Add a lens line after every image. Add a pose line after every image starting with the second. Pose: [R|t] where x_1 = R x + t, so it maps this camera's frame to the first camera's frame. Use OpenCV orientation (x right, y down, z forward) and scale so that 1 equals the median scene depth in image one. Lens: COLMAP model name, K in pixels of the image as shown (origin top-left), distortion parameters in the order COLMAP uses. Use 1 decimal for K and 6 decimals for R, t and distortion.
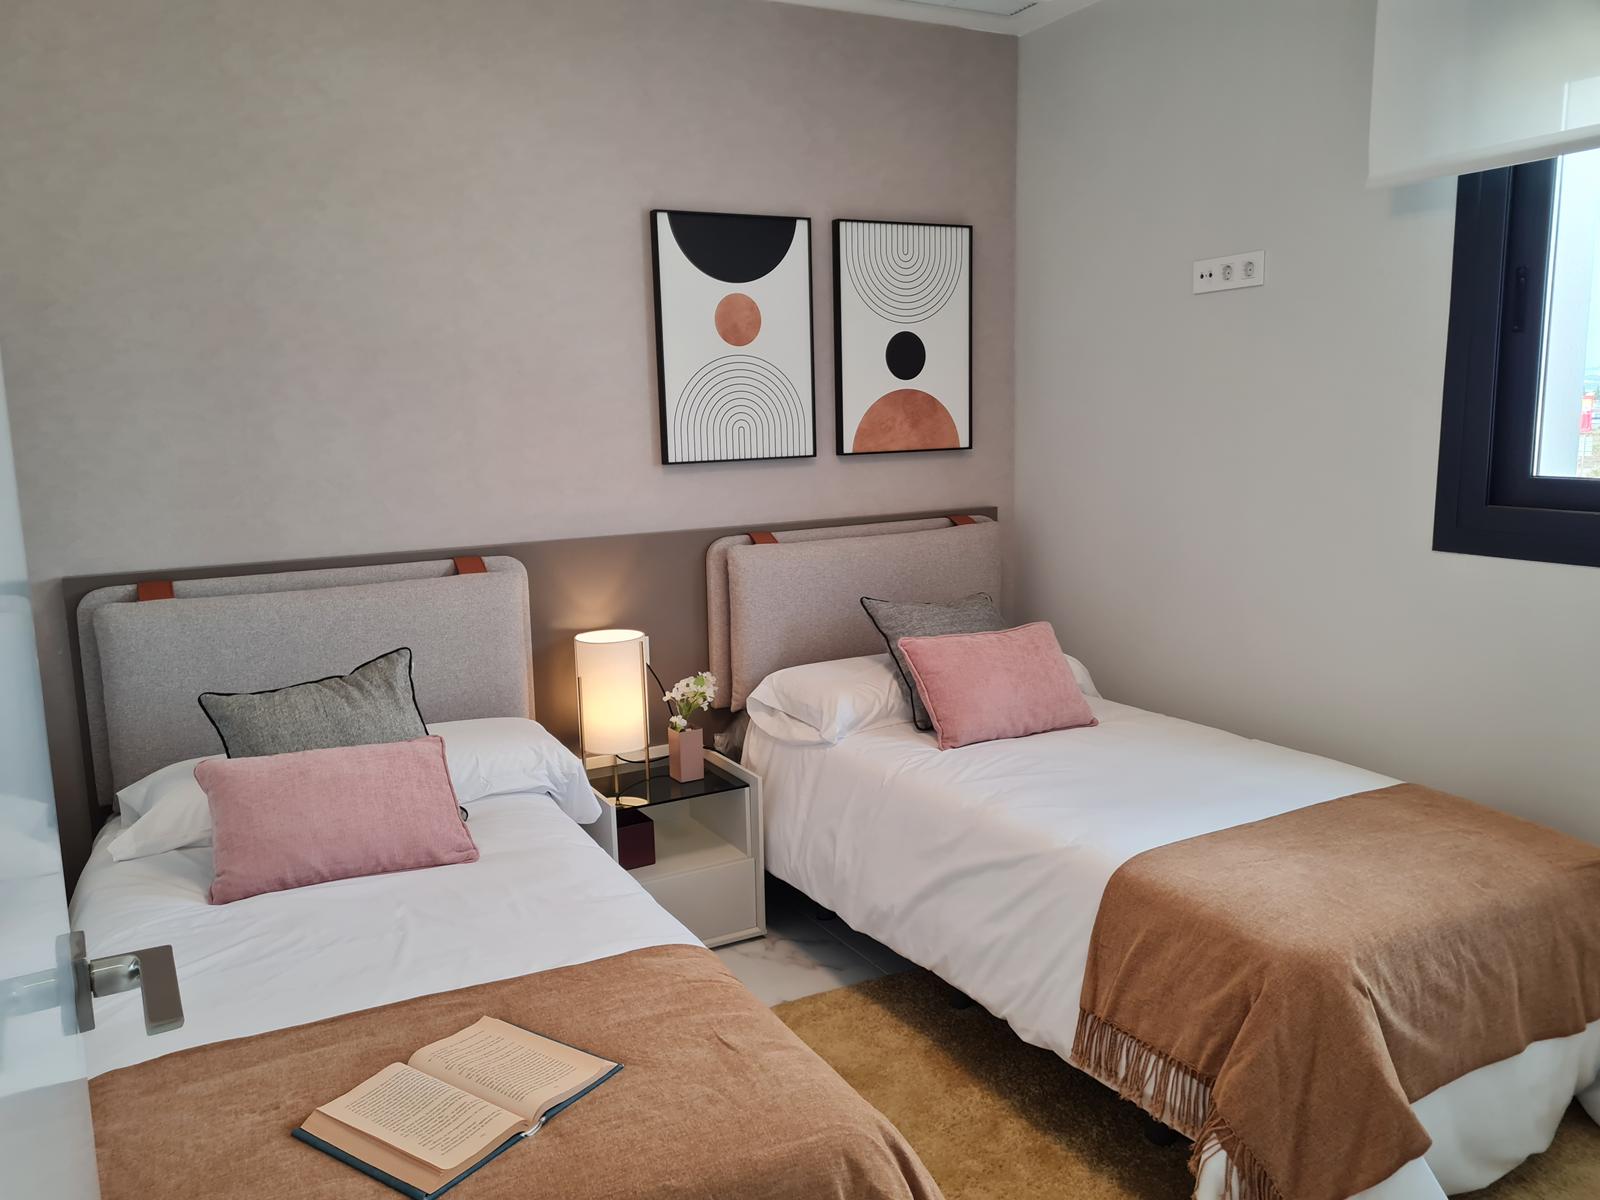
lens RADIAL K [[1221.4, 0, 765.6], [0, 1221.4, 587.3], [0, 0, 1]] dist [0.053645, -0.043049]
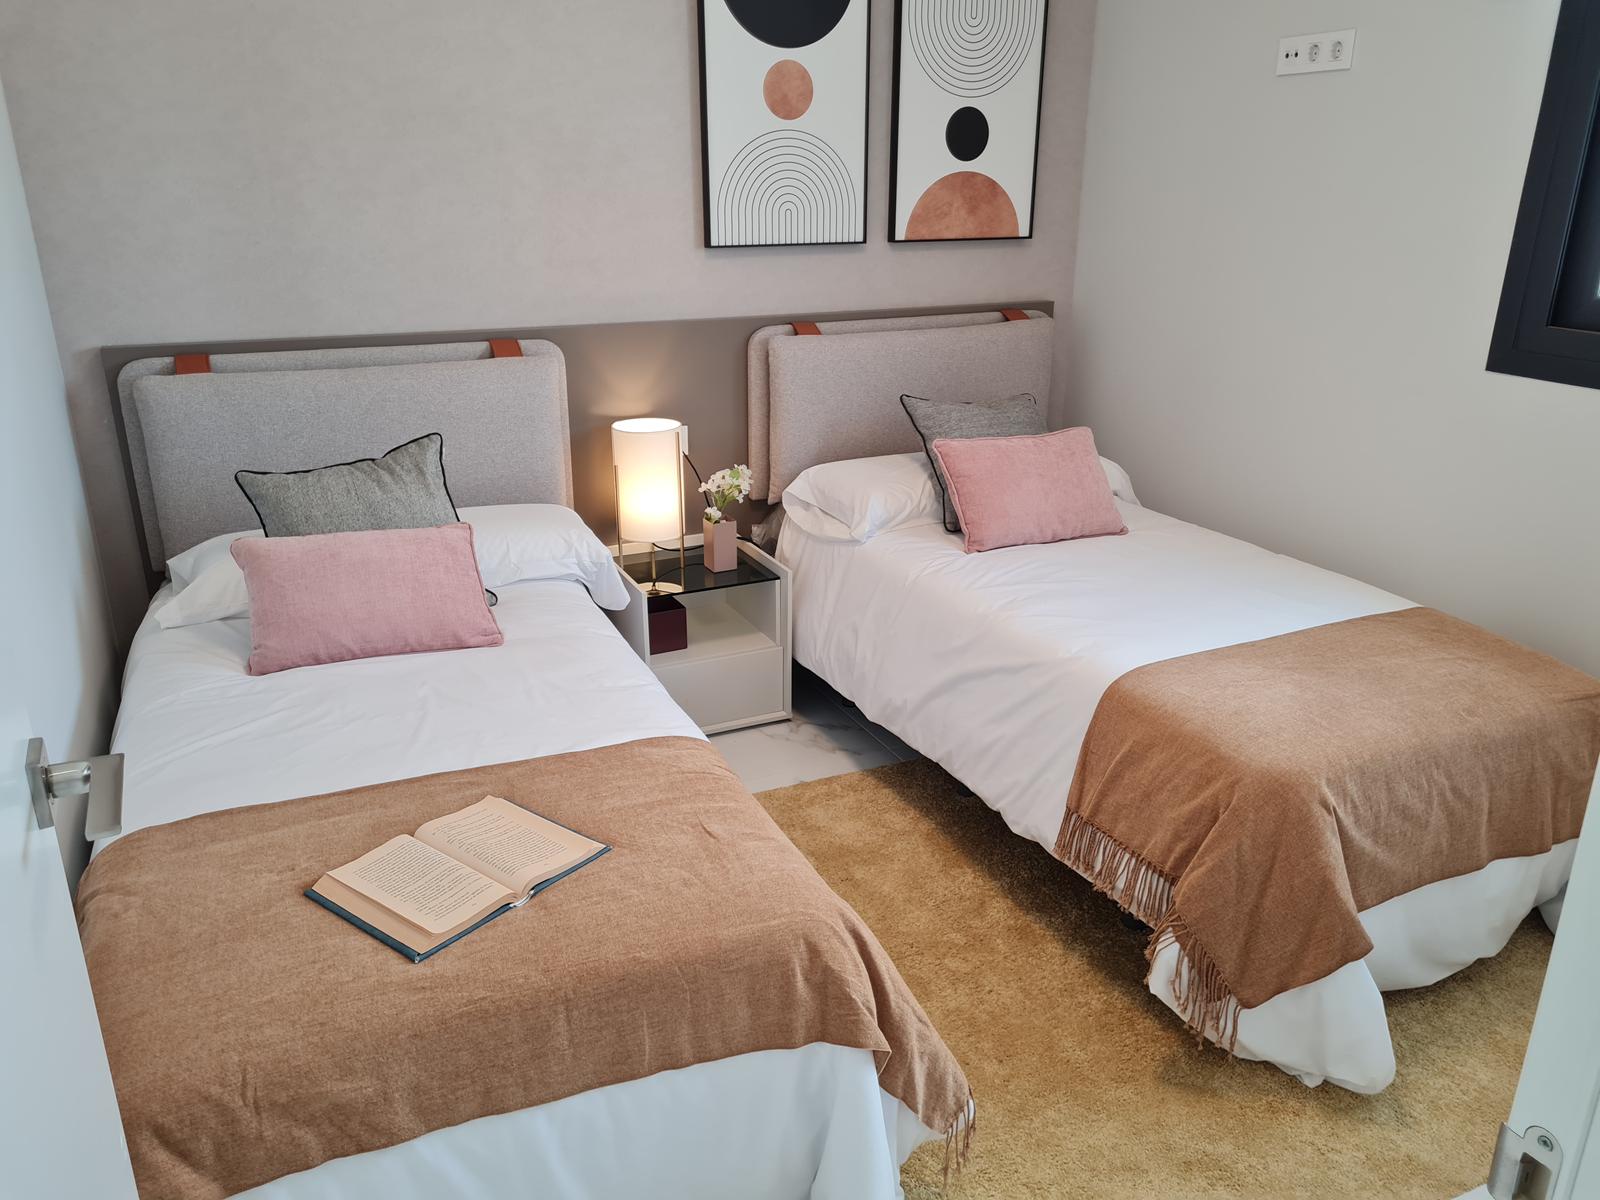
lens RADIAL K [[1221.4, 0, 797.2], [0, 1221.4, 594.6], [0, 0, 1]] dist [0.053645, -0.043049]
pose [[0.998456, 0.043539, -0.034483, 0.042421], [-0.036151, 0.980800, 0.191635, -0.023976], [0.042164, -0.190092, 0.980860, -0.005166]]
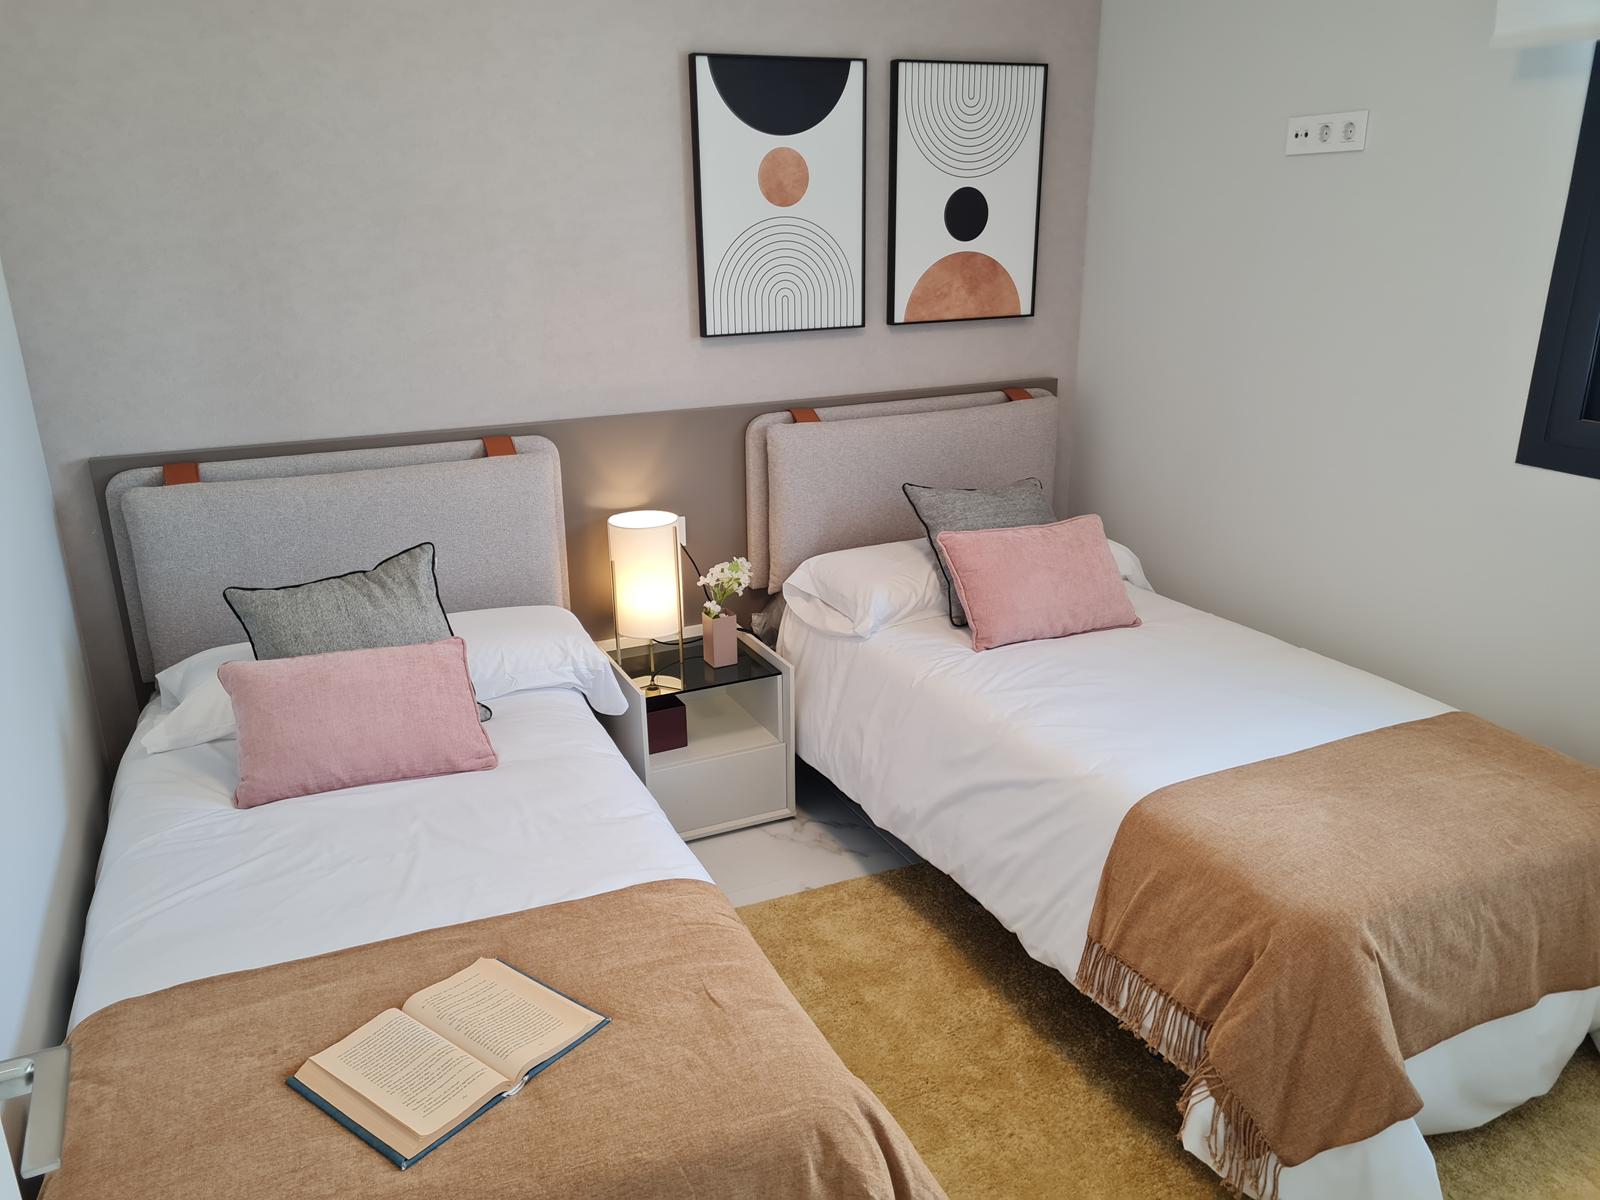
lens RADIAL K [[1221.4, 0, 773.0], [0, 1221.4, 606.5], [0, 0, 1]] dist [0.053645, -0.043049]
pose [[0.998138, 0.028960, -0.053683, 0.036129], [-0.019362, 0.985014, 0.171382, -0.071417], [0.057842, -0.170023, 0.983741, 0.035122]]
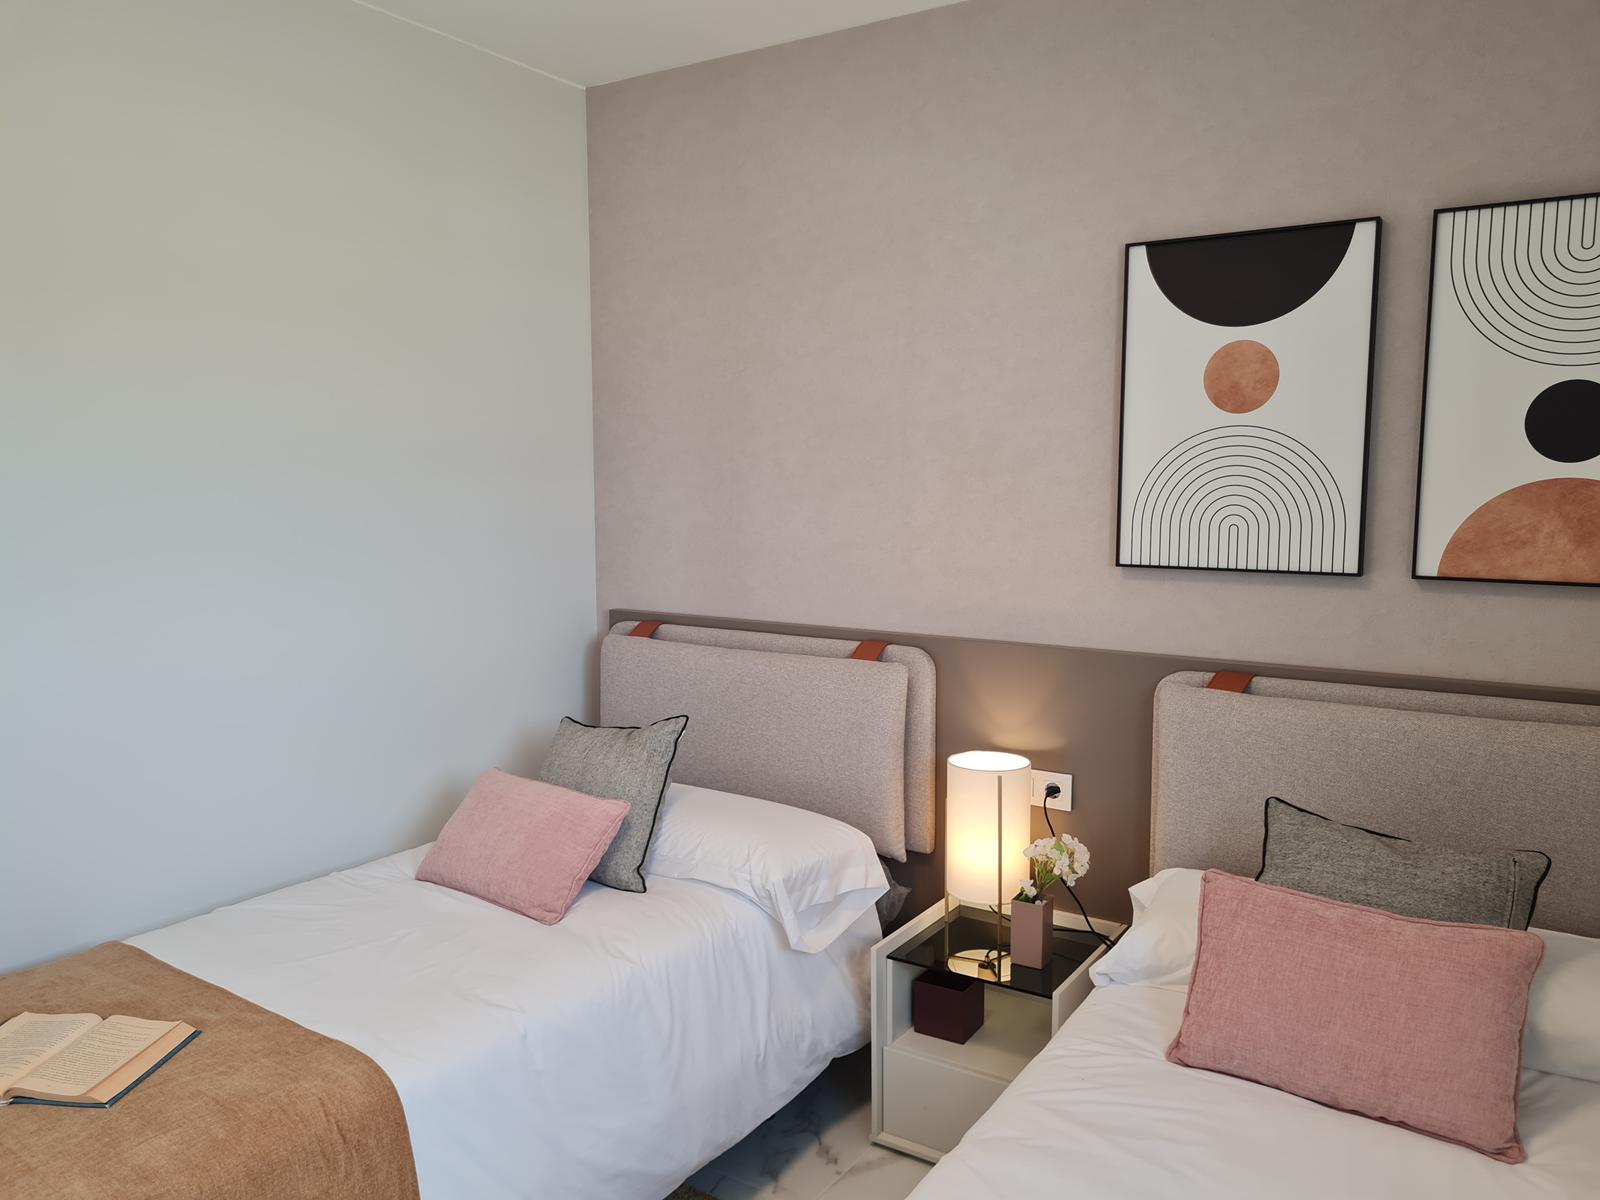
lens RADIAL K [[1221.4, 0, 784.8], [0, 1221.4, 588.9], [0, 0, 1]] dist [0.053645, -0.043049]
pose [[0.475213, 0.114936, -0.872332, 0.617366], [-0.138630, 0.988829, 0.054765, -0.121719], [0.868881, 0.094906, 0.485838, 0.532314]]
